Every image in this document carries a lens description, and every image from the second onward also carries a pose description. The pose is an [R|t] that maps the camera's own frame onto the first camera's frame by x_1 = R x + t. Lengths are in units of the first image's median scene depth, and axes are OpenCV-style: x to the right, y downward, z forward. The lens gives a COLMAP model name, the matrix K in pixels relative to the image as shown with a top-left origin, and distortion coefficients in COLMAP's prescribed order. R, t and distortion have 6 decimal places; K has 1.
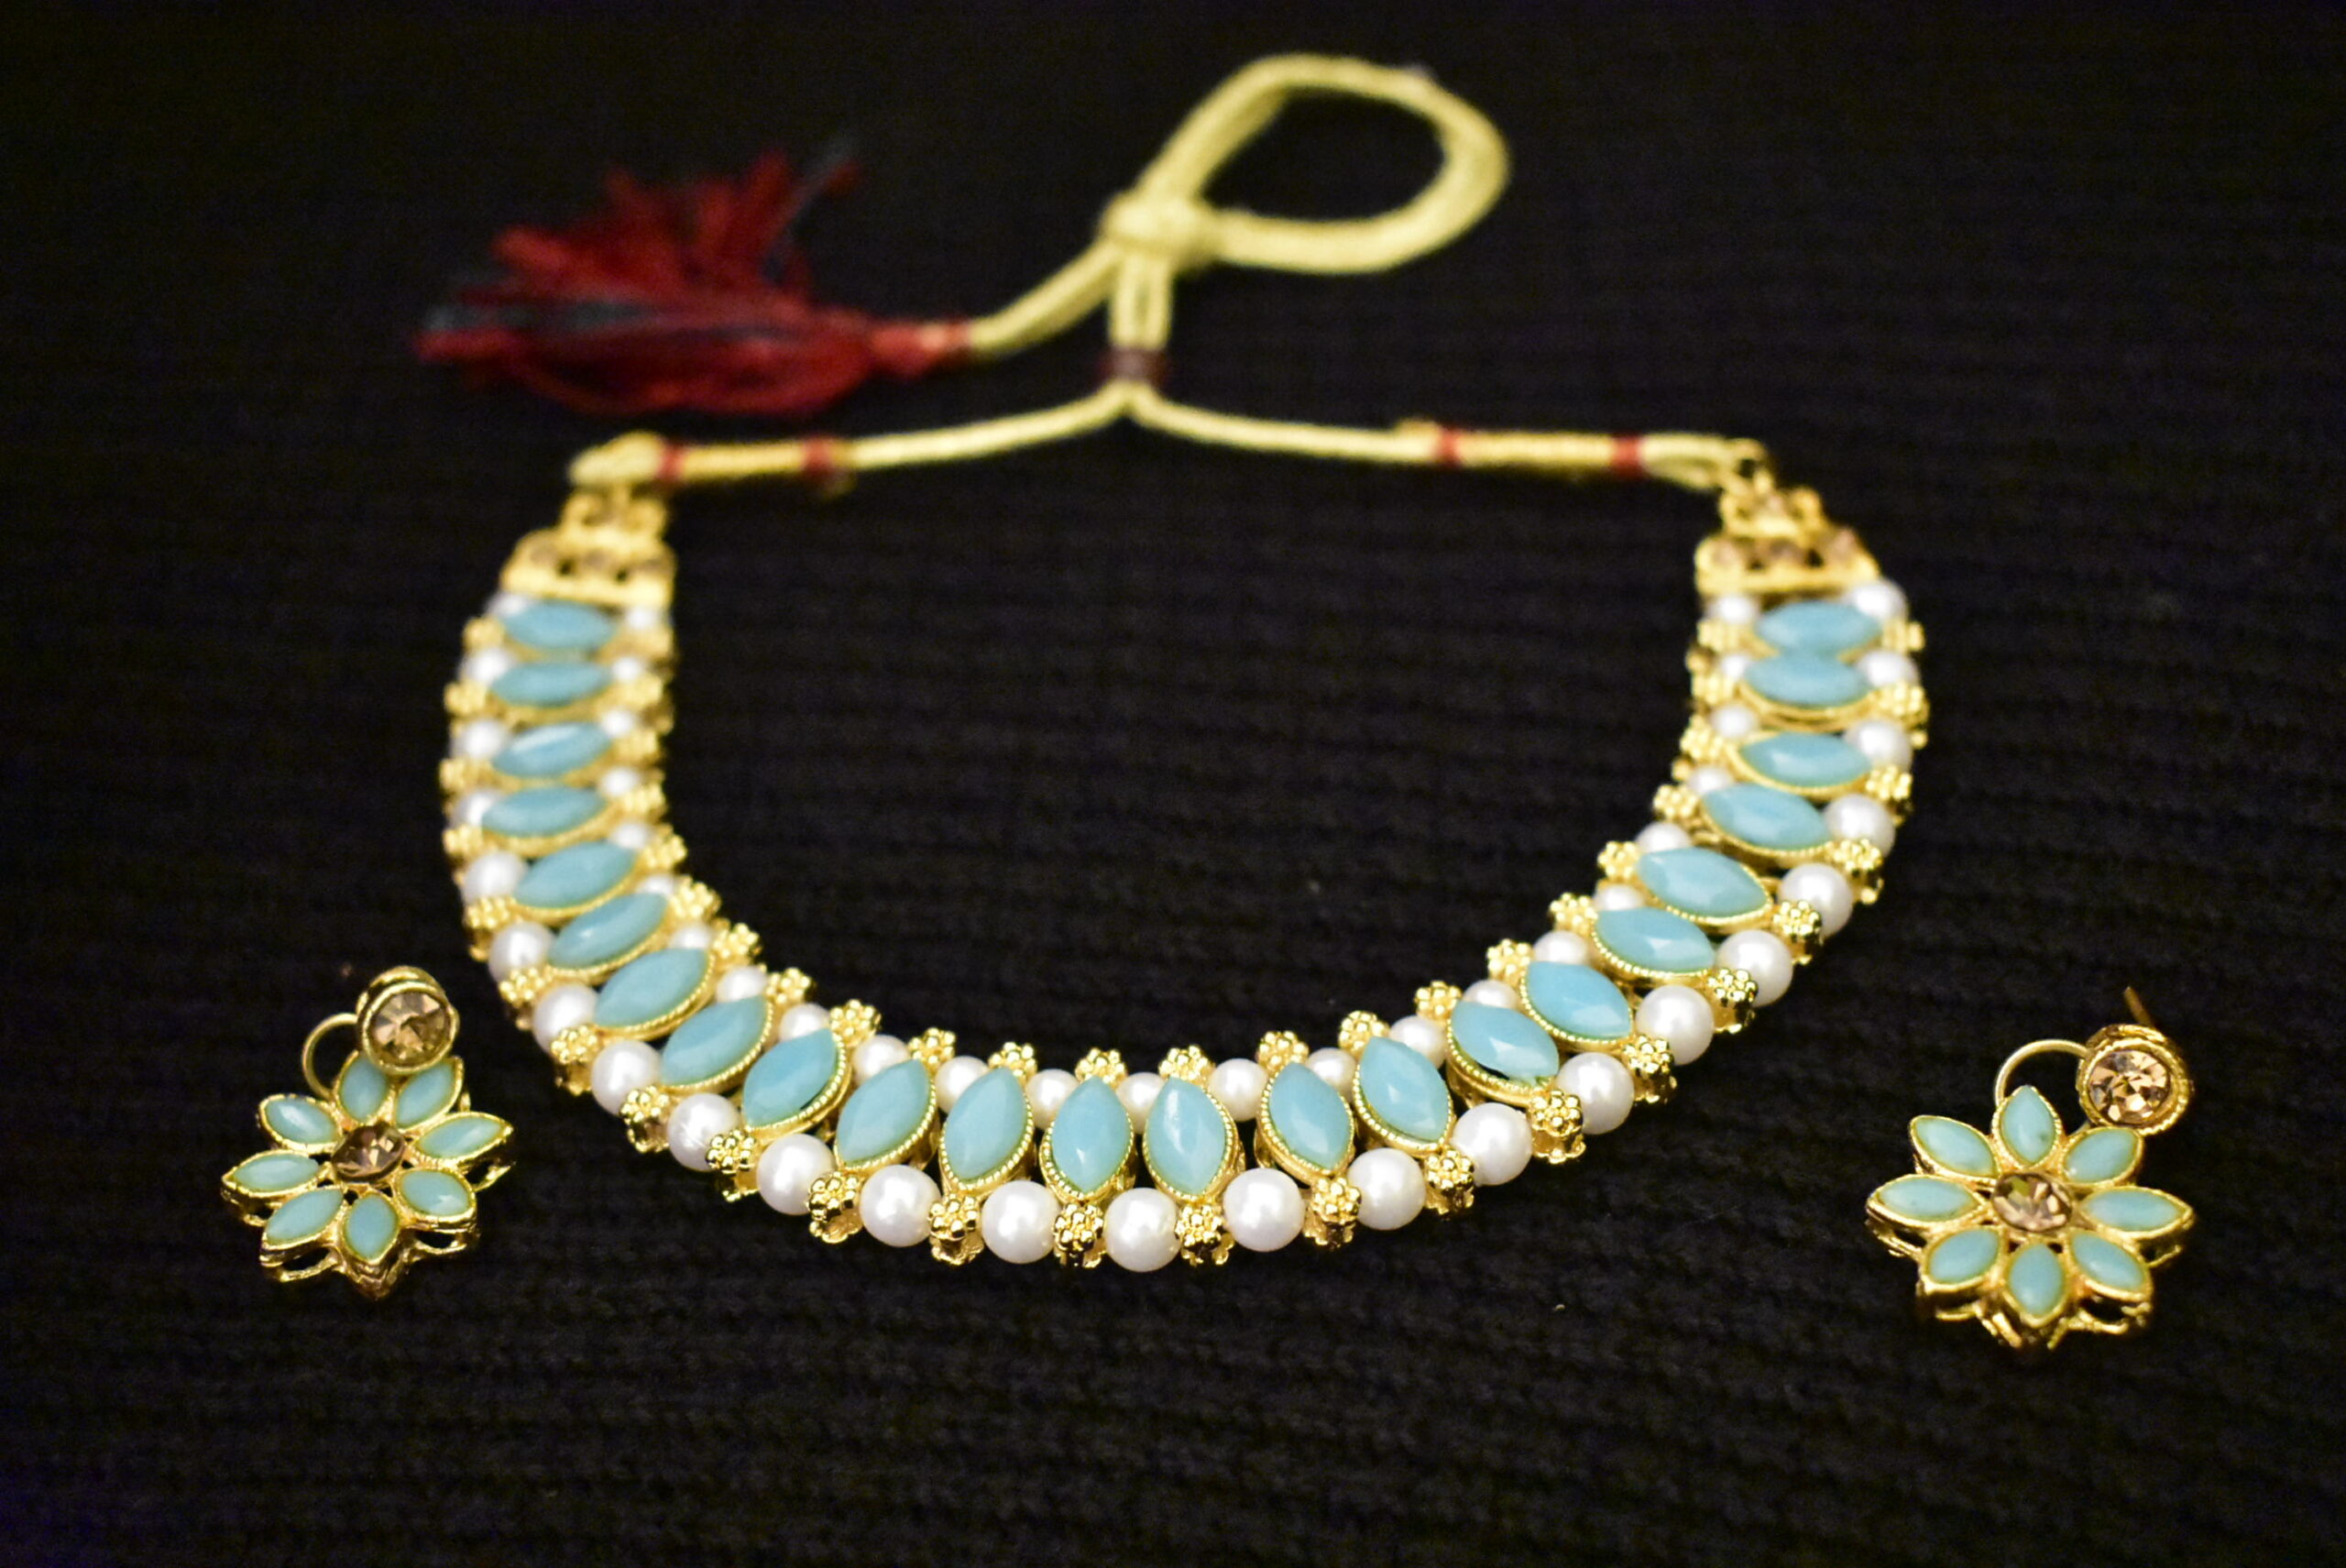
lens RADIAL K [[3198.3, 0, 1173.0], [0, 3198.3, 784.0], [0, 0, 1]] dist [-0.024718, -0.016726]
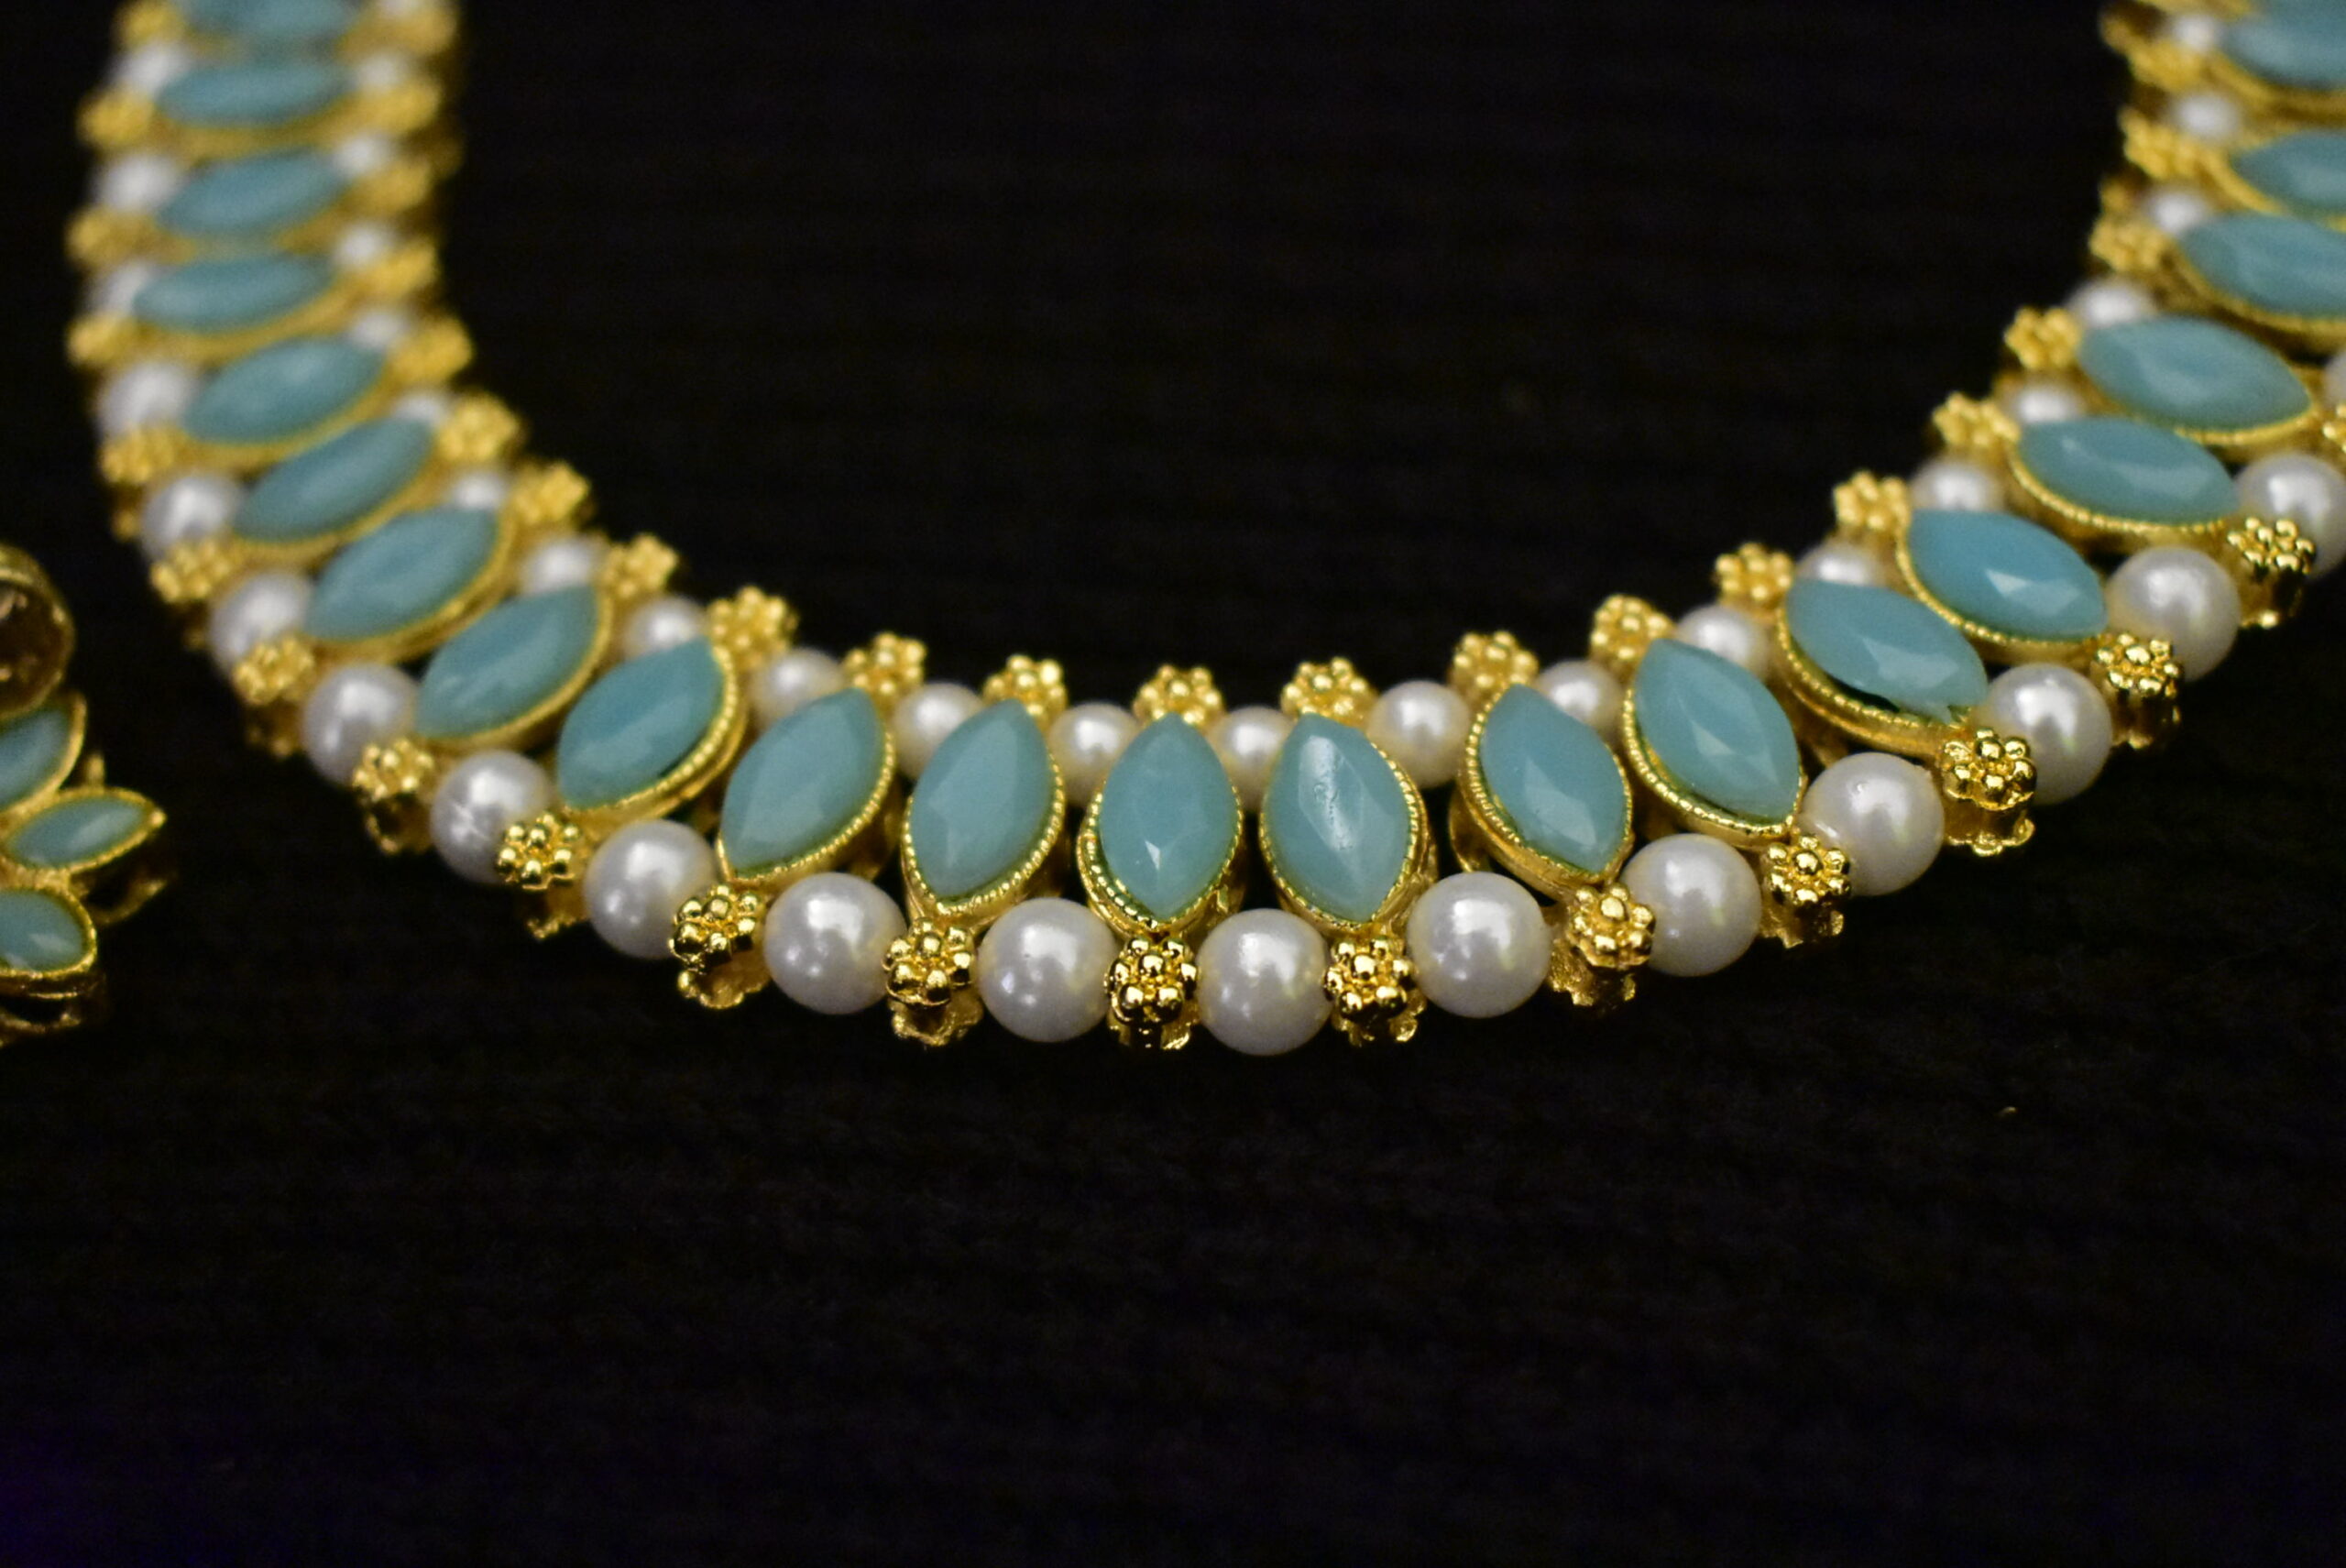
lens RADIAL K [[3465.7, 0, 1173.0], [0, 3465.7, 784.0], [0, 0, 1]] dist [-0.030510, -0.031149]
pose [[0.999861, -0.011659, 0.011949, -0.031240], [0.010273, 0.993859, 0.110174, 0.035208], [-0.013161, -0.110036, 0.993840, 0.376669]]
